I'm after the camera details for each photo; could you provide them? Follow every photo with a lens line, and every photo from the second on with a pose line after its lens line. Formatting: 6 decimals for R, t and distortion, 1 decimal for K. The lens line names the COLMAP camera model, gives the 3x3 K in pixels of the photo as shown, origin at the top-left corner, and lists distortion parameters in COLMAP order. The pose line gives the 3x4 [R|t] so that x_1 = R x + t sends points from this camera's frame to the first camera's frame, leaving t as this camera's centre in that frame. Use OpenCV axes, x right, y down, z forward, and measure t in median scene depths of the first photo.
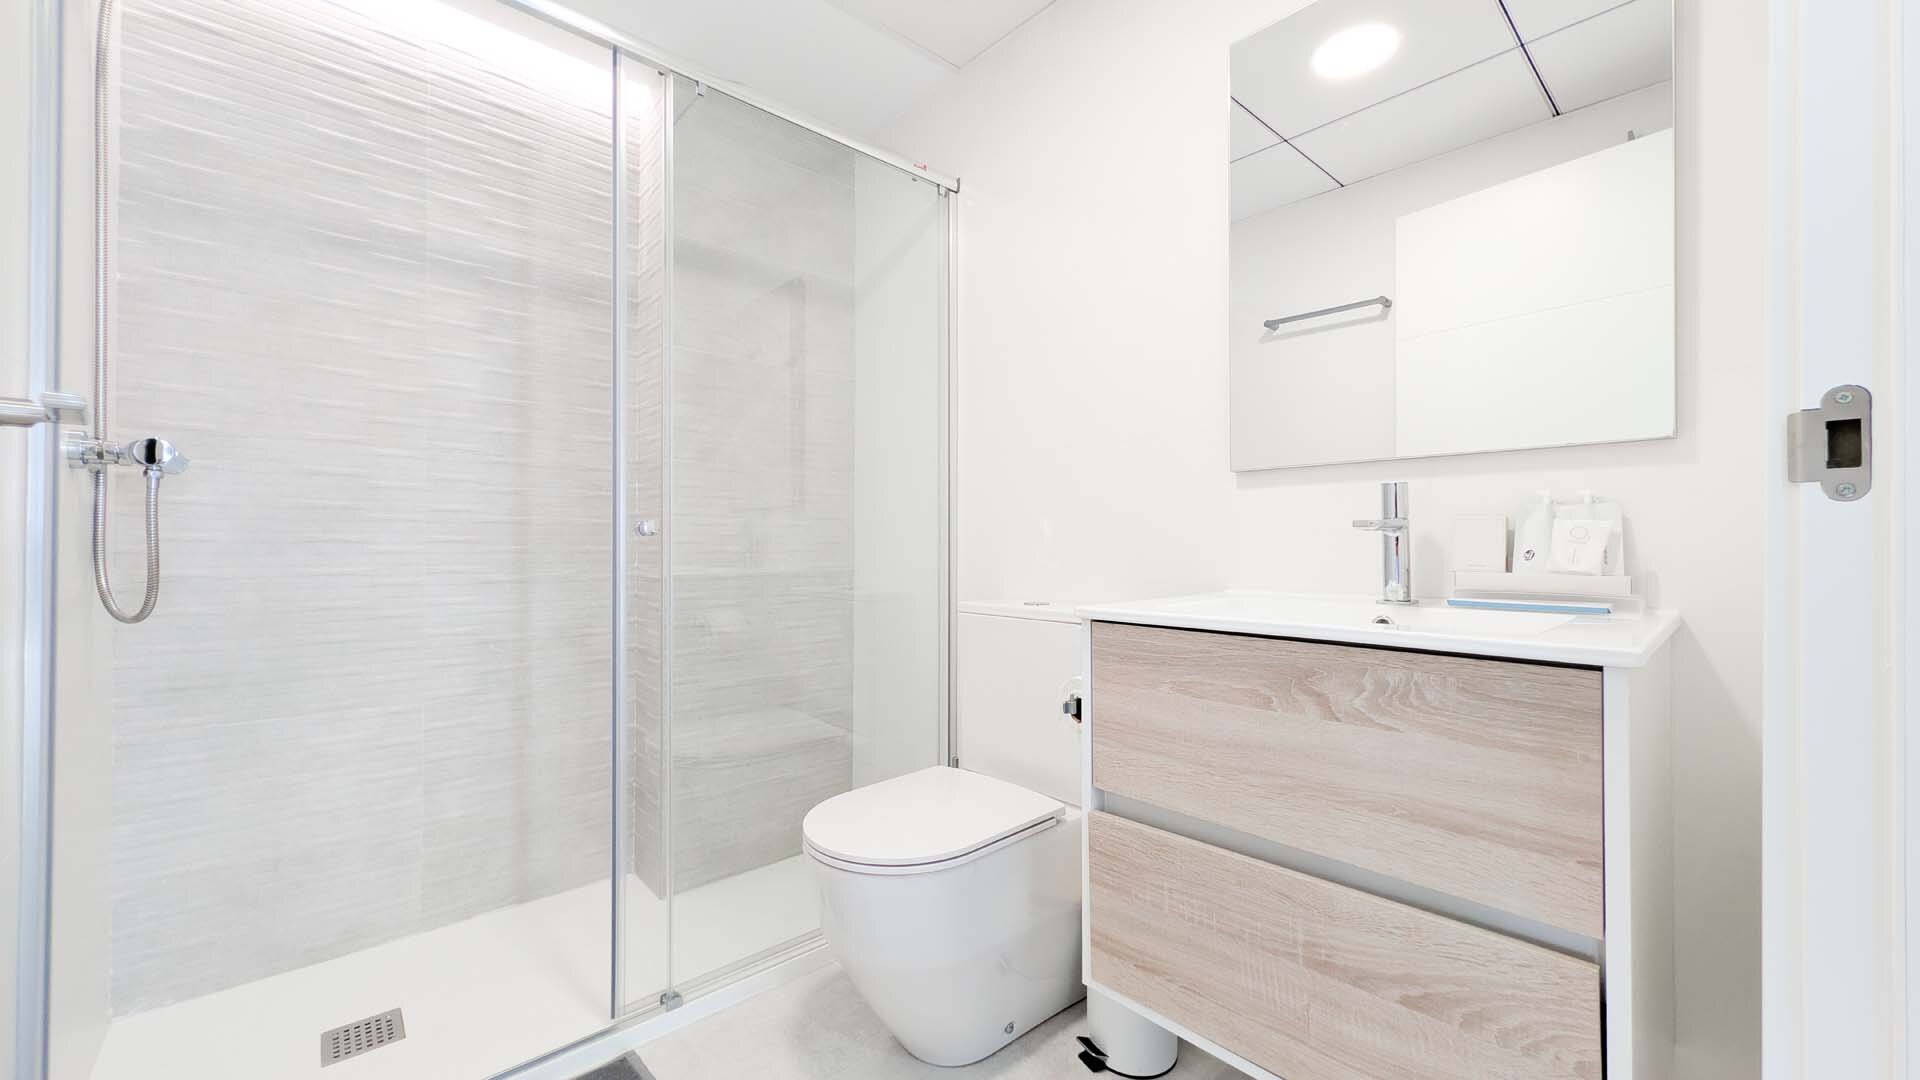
lens RADIAL K [[737.7, 0, 954.9], [0, 737.7, 531.8], [0, 0, 1]] dist [0.015946, -0.000053]
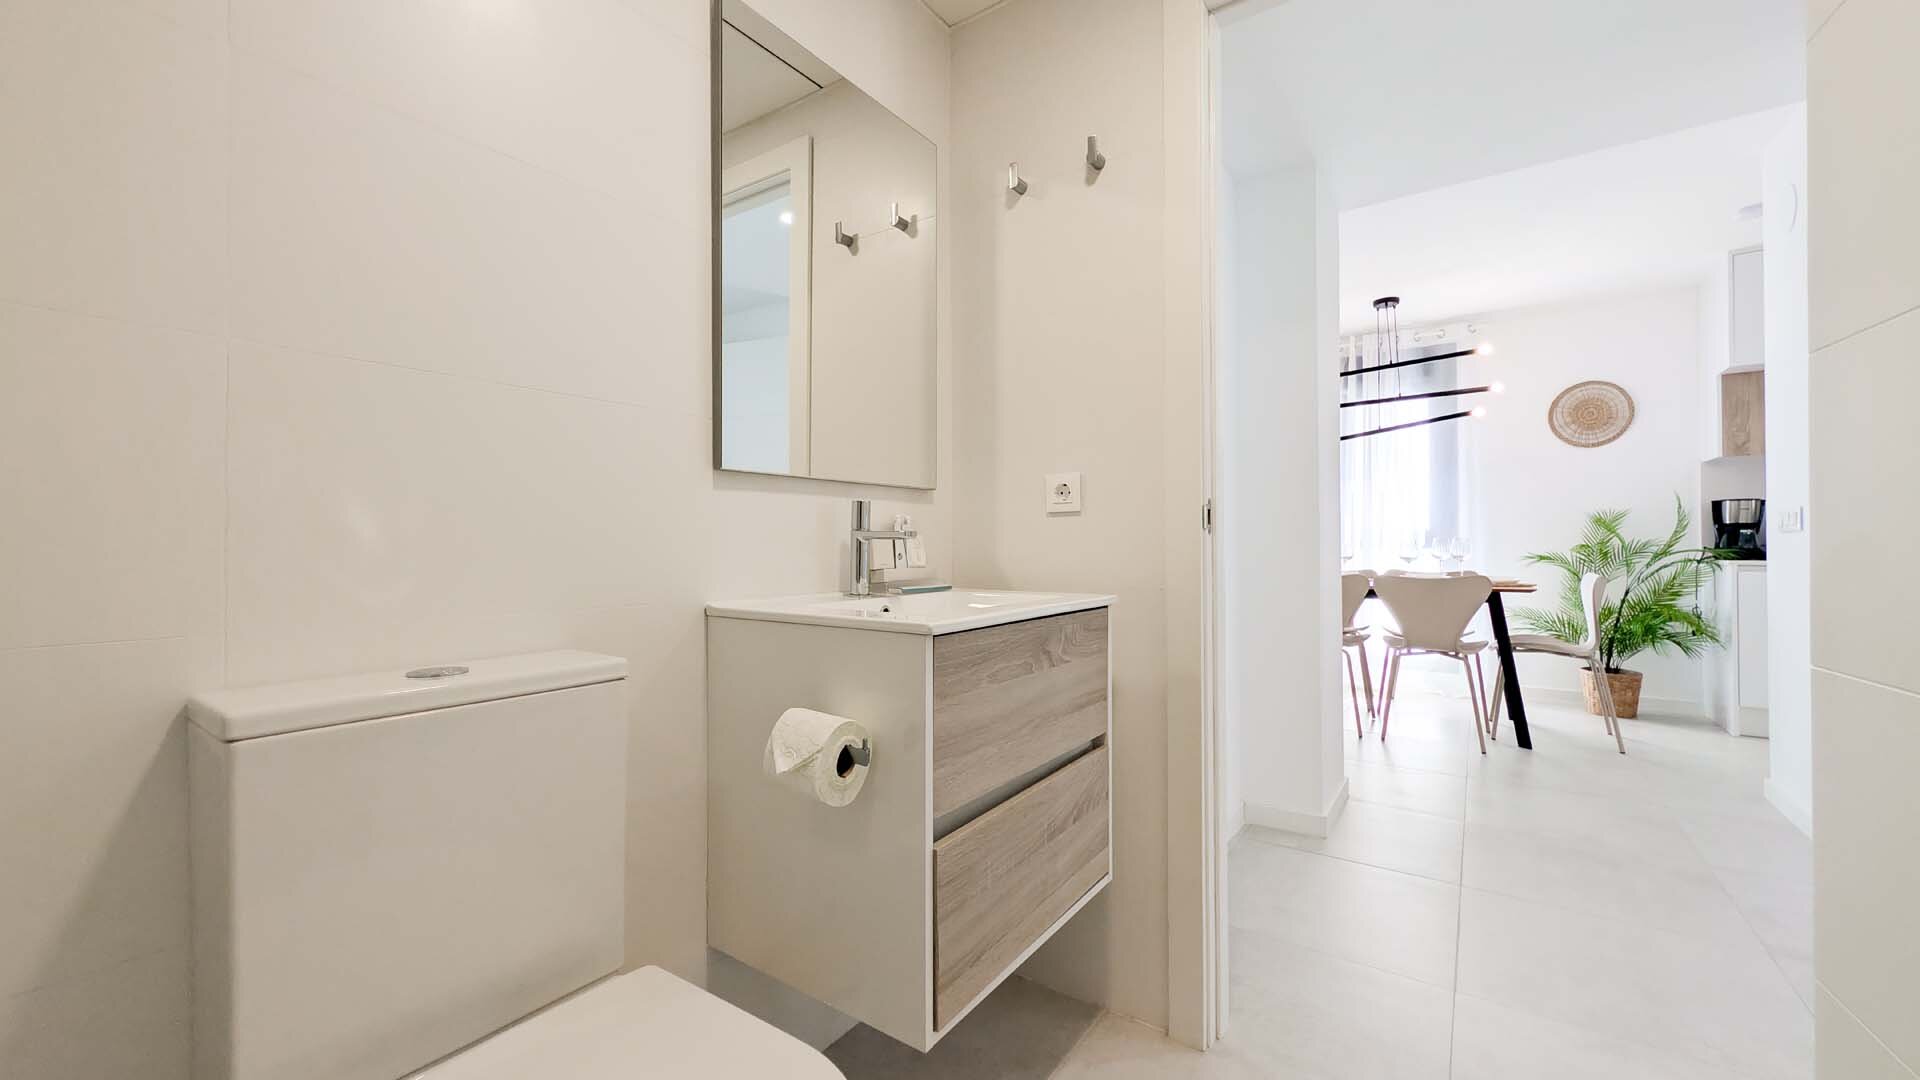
lens RADIAL K [[737.7, 0, 958.1], [0, 737.7, 538.0], [0, 0, 1]] dist [0.015946, -0.000053]
pose [[-0.214871, 0.010636, 0.976585, -0.779525], [-0.012952, 0.999822, -0.013739, 0.014168], [-0.976557, -0.015600, -0.214695, 1.296366]]
